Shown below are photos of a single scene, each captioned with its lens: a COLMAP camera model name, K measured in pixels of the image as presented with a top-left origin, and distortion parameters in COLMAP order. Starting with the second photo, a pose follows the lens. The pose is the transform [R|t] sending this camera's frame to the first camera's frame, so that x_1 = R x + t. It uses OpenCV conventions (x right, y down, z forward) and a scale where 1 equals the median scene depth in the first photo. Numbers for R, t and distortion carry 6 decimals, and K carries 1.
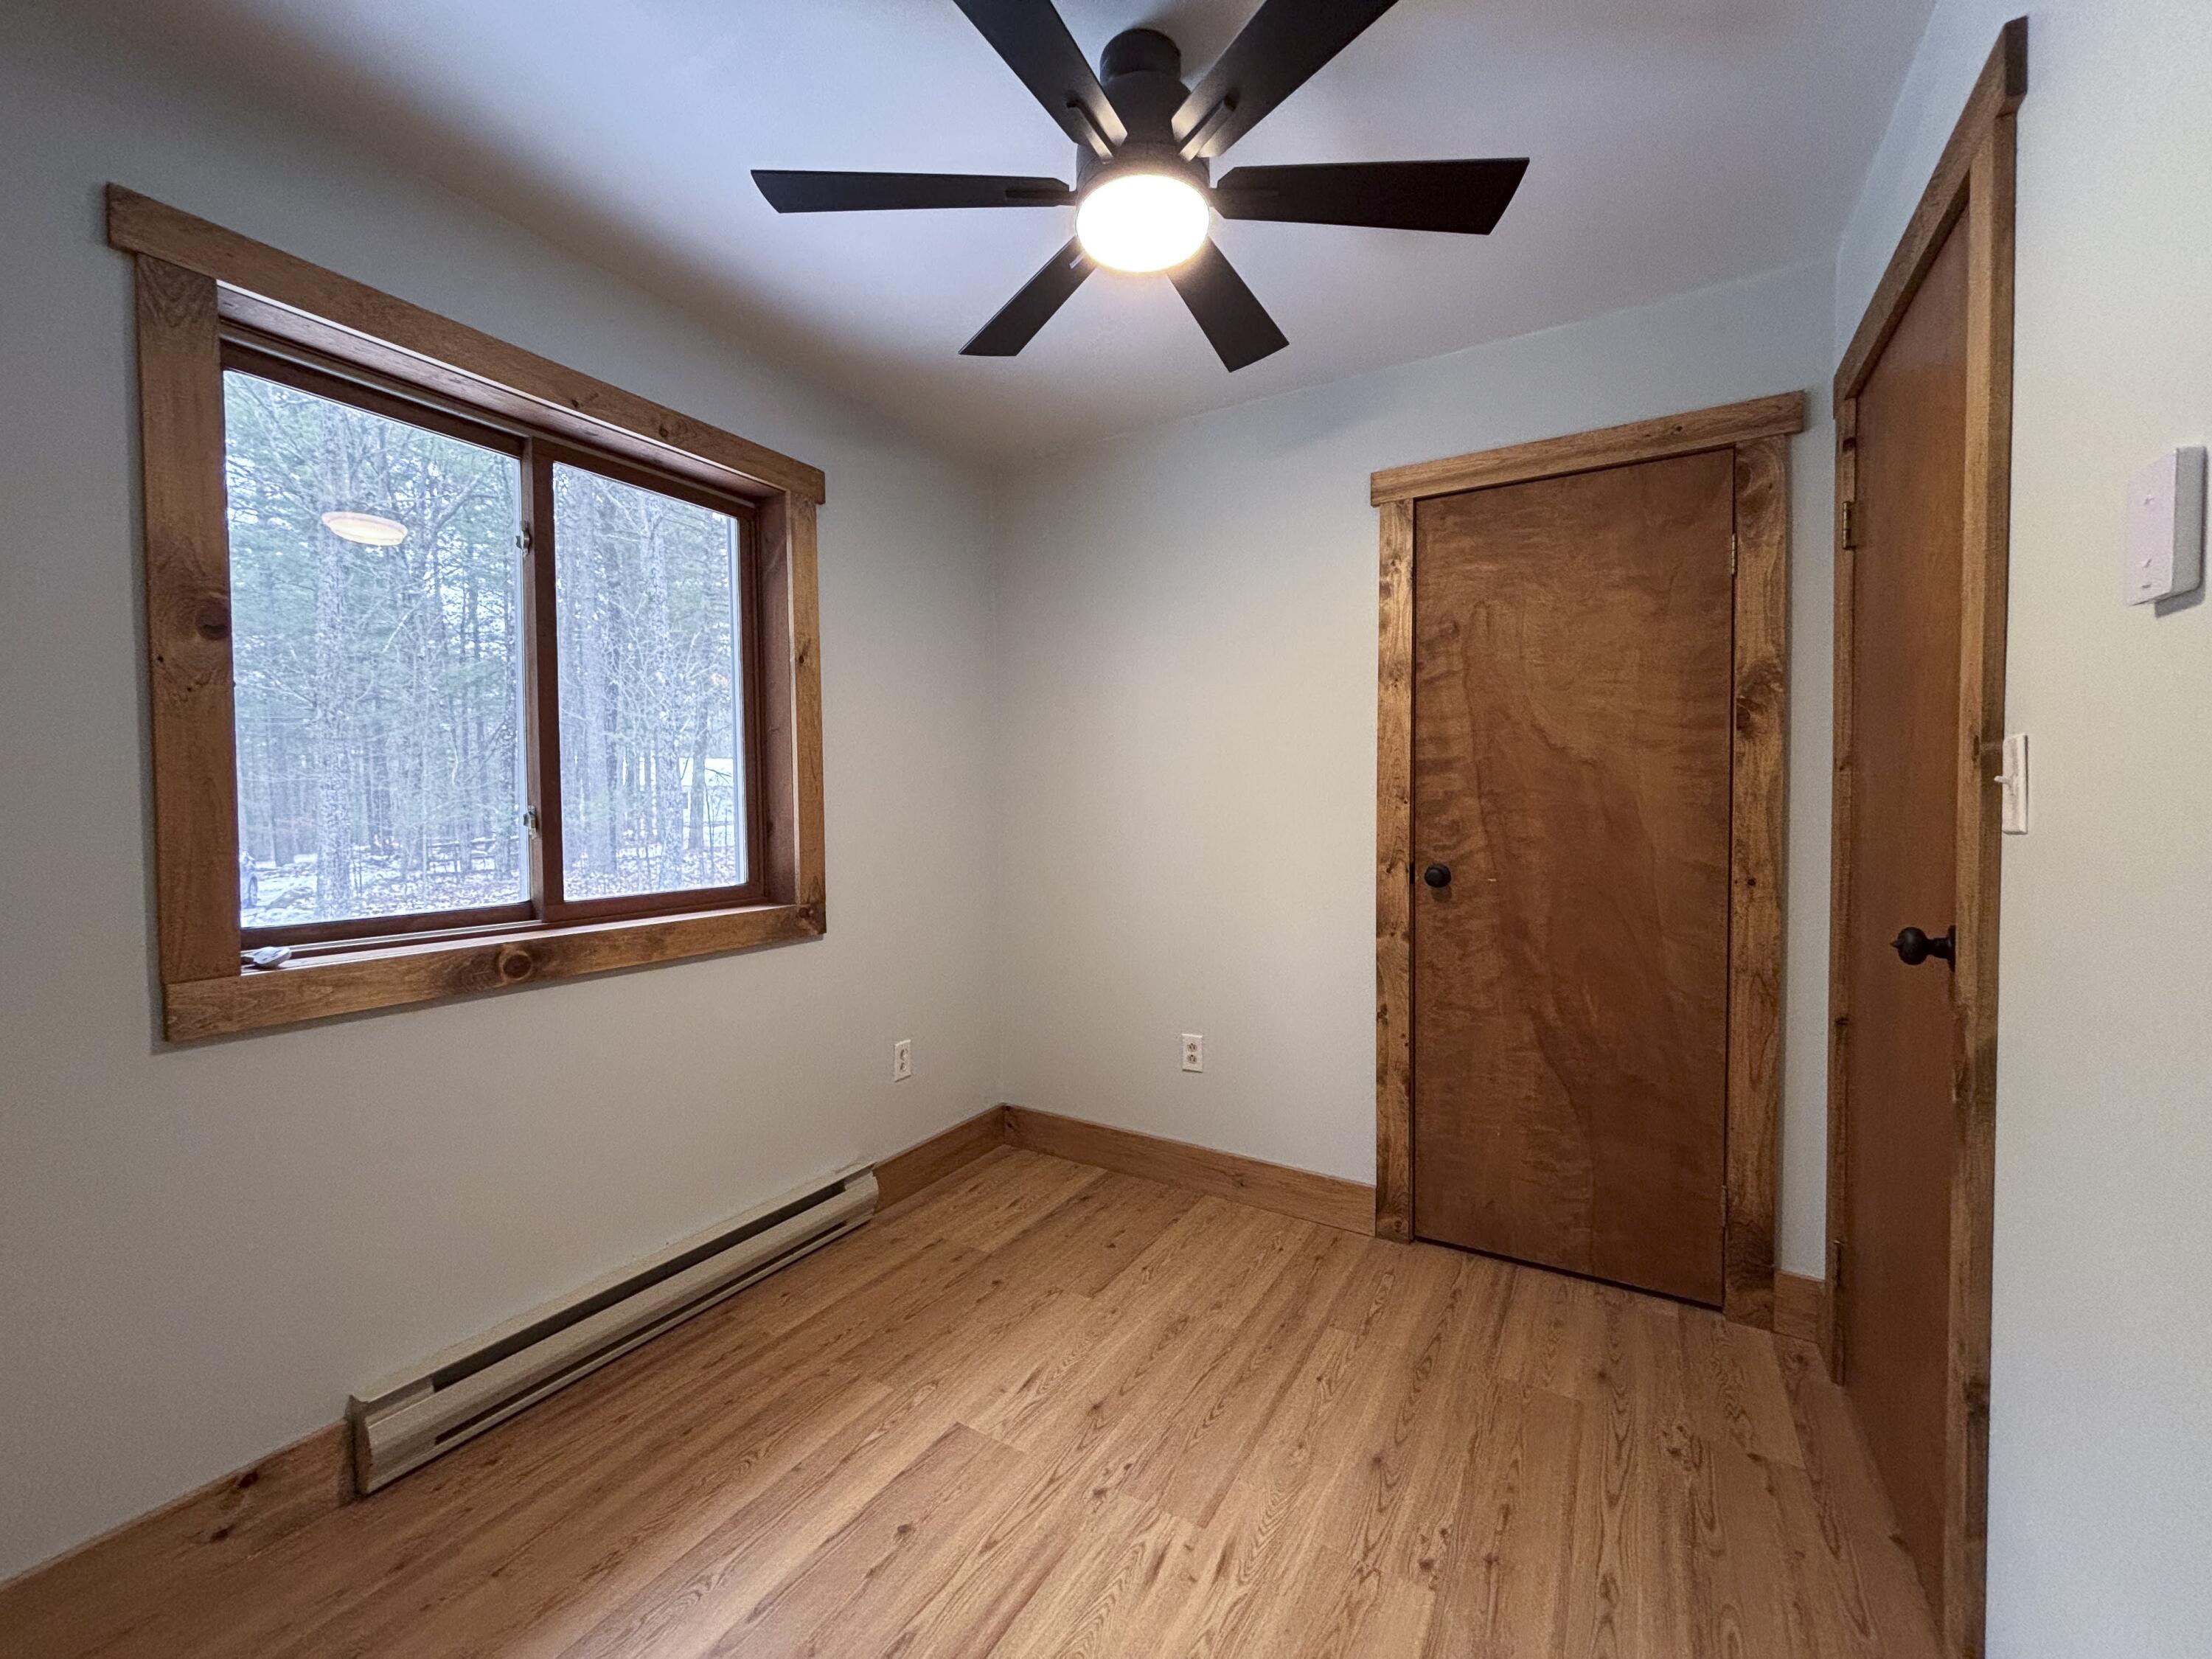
lens RADIAL K [[891.8, 0, 1111.1], [0, 891.8, 823.8], [0, 0, 1]] dist [0.001457, 0.000256]
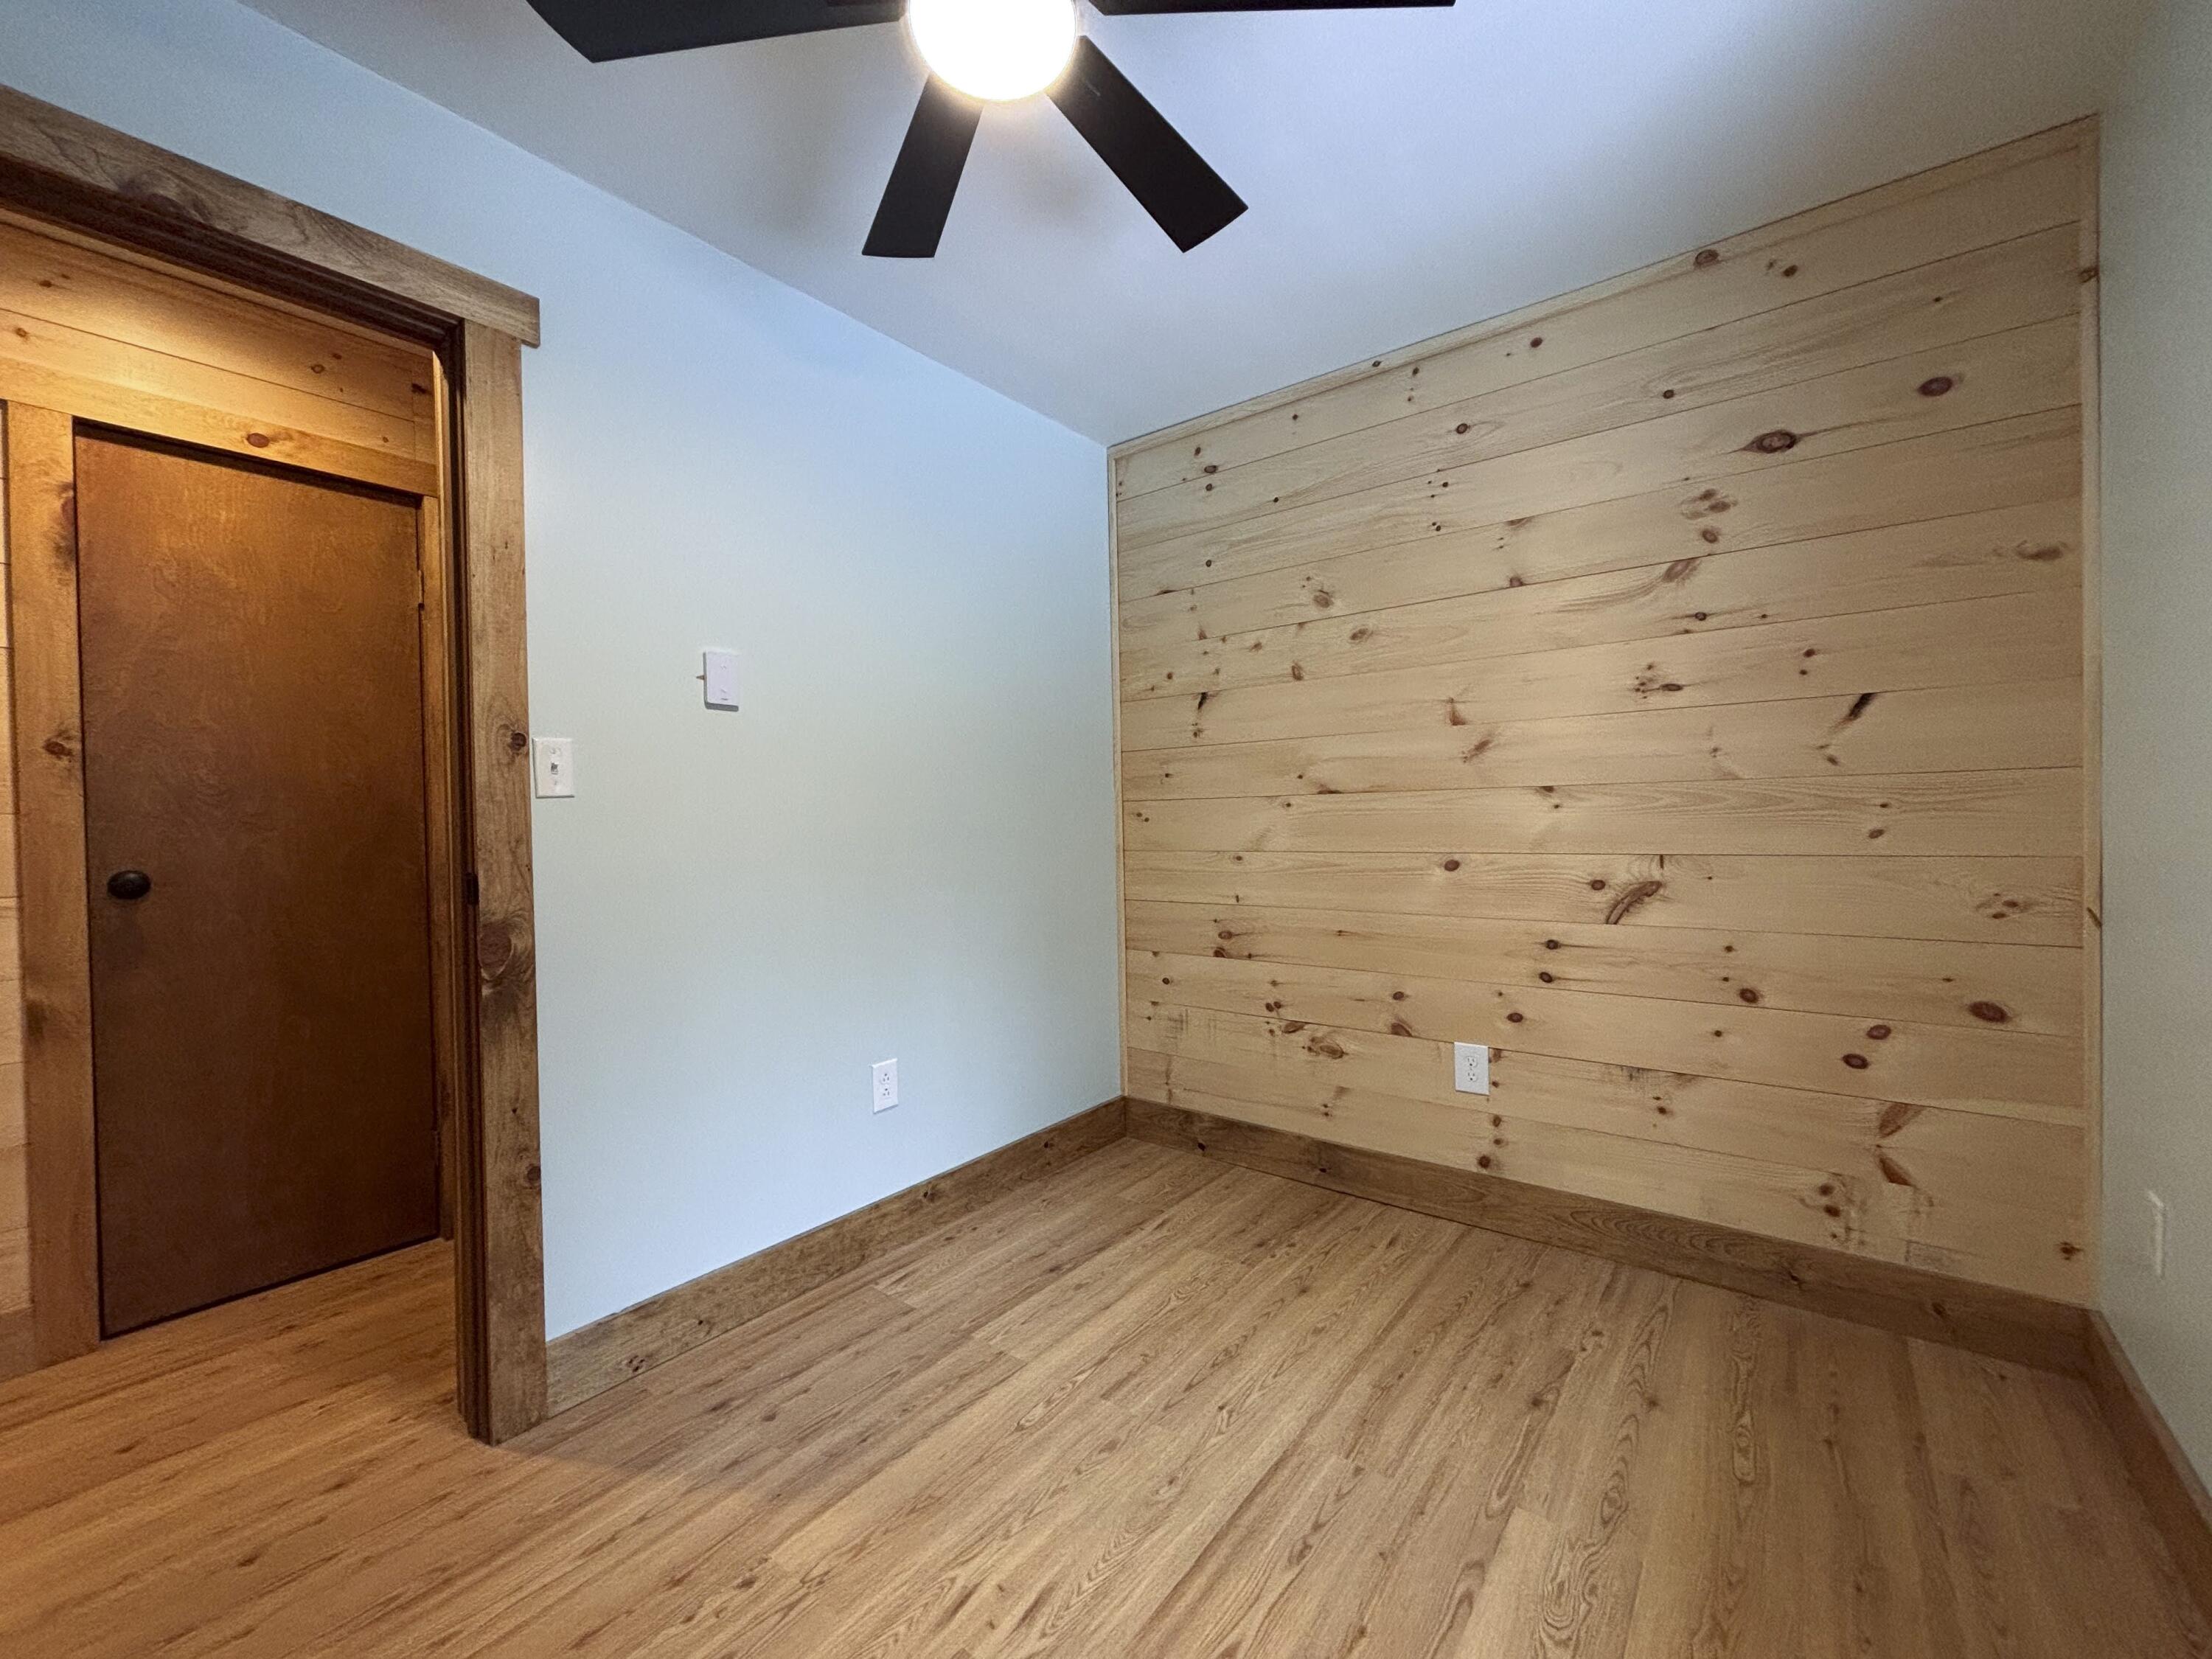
lens RADIAL K [[891.8, 0, 1109.3], [0, 891.8, 825.8], [0, 0, 1]] dist [0.001457, 0.000256]
pose [[-0.991030, 0.023462, 0.131561, -0.094013], [0.028755, 0.998846, 0.038475, 0.015231], [-0.130506, 0.041913, -0.990561, 1.098361]]
